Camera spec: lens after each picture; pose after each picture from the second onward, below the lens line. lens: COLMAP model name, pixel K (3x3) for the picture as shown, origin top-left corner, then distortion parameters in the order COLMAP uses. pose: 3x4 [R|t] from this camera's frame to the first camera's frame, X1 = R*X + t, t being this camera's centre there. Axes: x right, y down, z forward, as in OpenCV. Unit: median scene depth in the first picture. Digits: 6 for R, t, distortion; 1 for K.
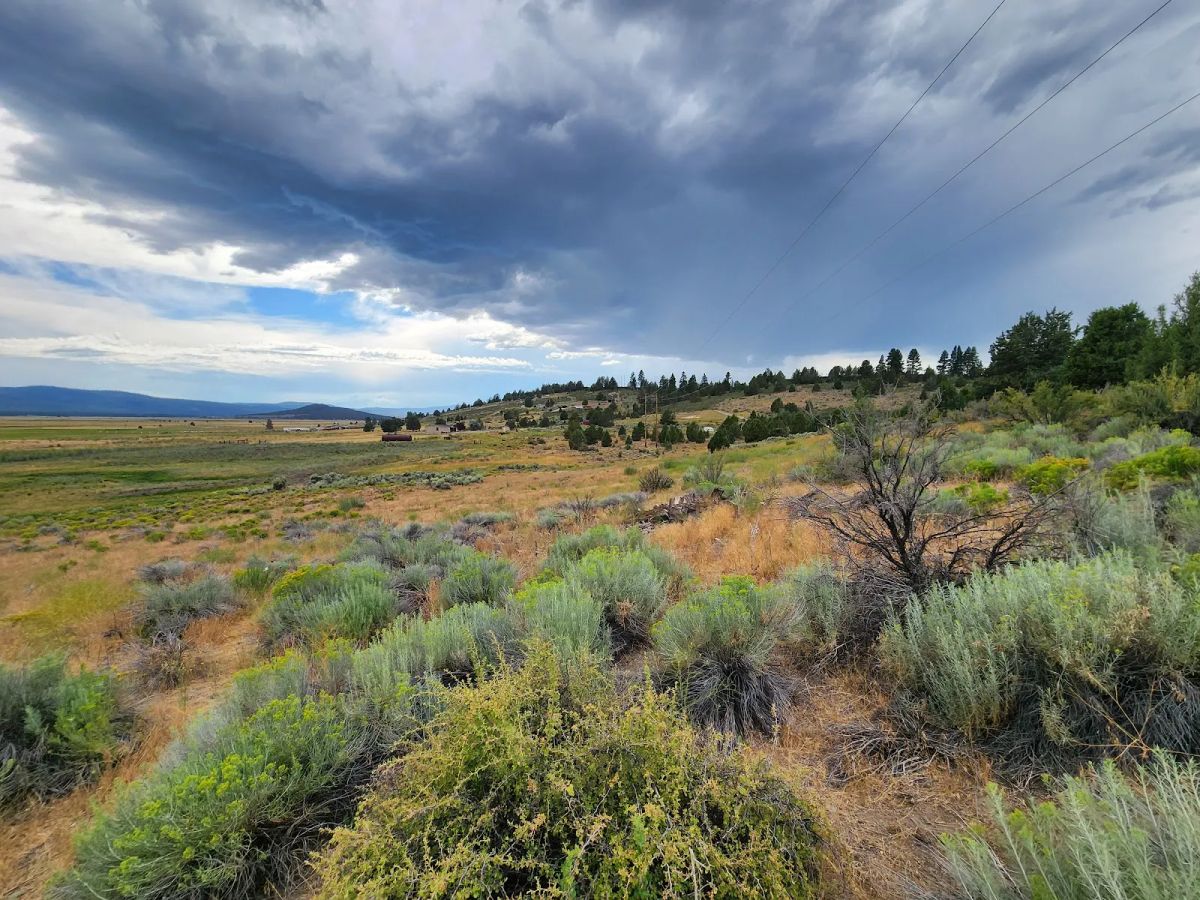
lens RADIAL K [[489.6, 0, 600.7], [0, 489.6, 451.2], [0, 0, 1]] dist [-0.004609, 0.000132]
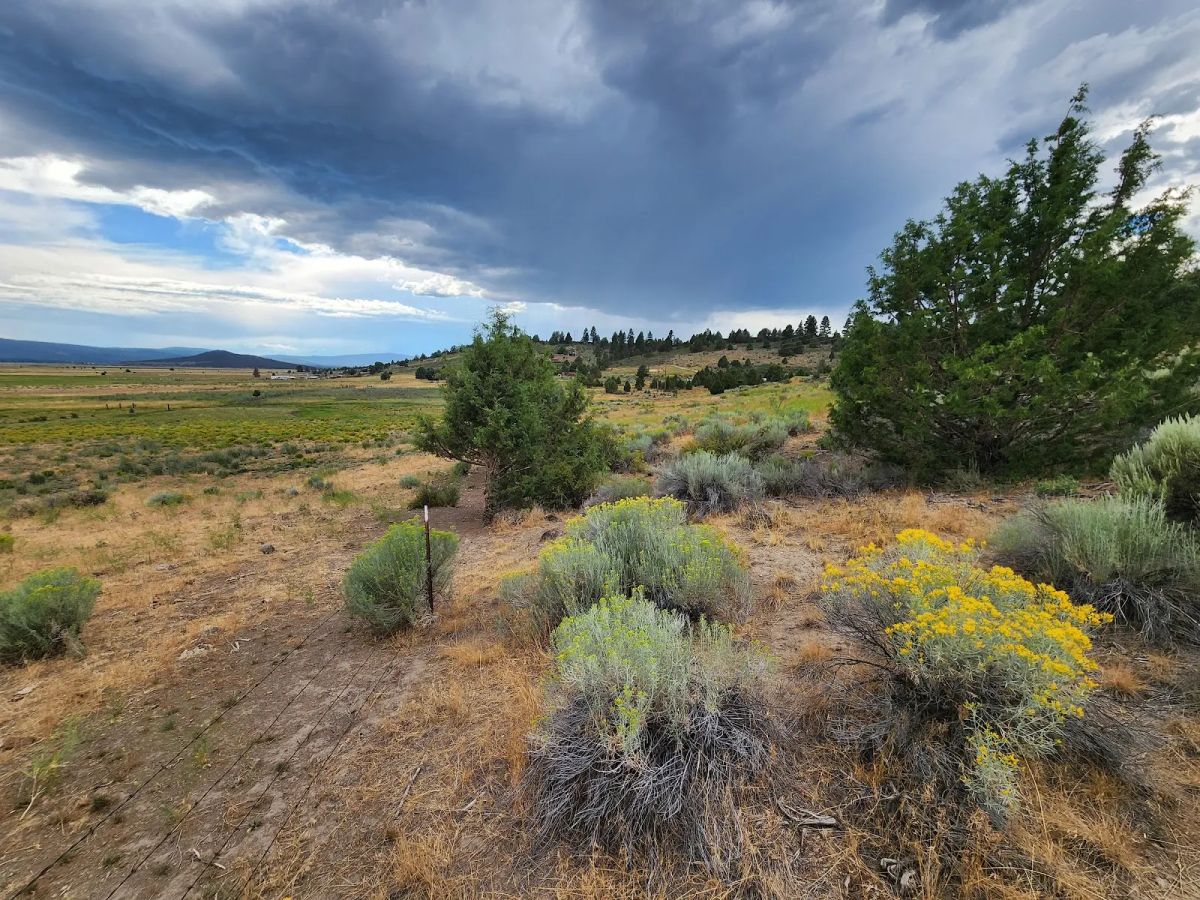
lens RADIAL K [[489.6, 0, 591.5], [0, 489.6, 456.2], [0, 0, 1]] dist [-0.004609, 0.000132]
pose [[0.987822, -0.014684, 0.154892, -0.095507], [-0.001819, 0.994378, 0.105871, 0.007473], [-0.155576, -0.104863, 0.982242, -0.105334]]
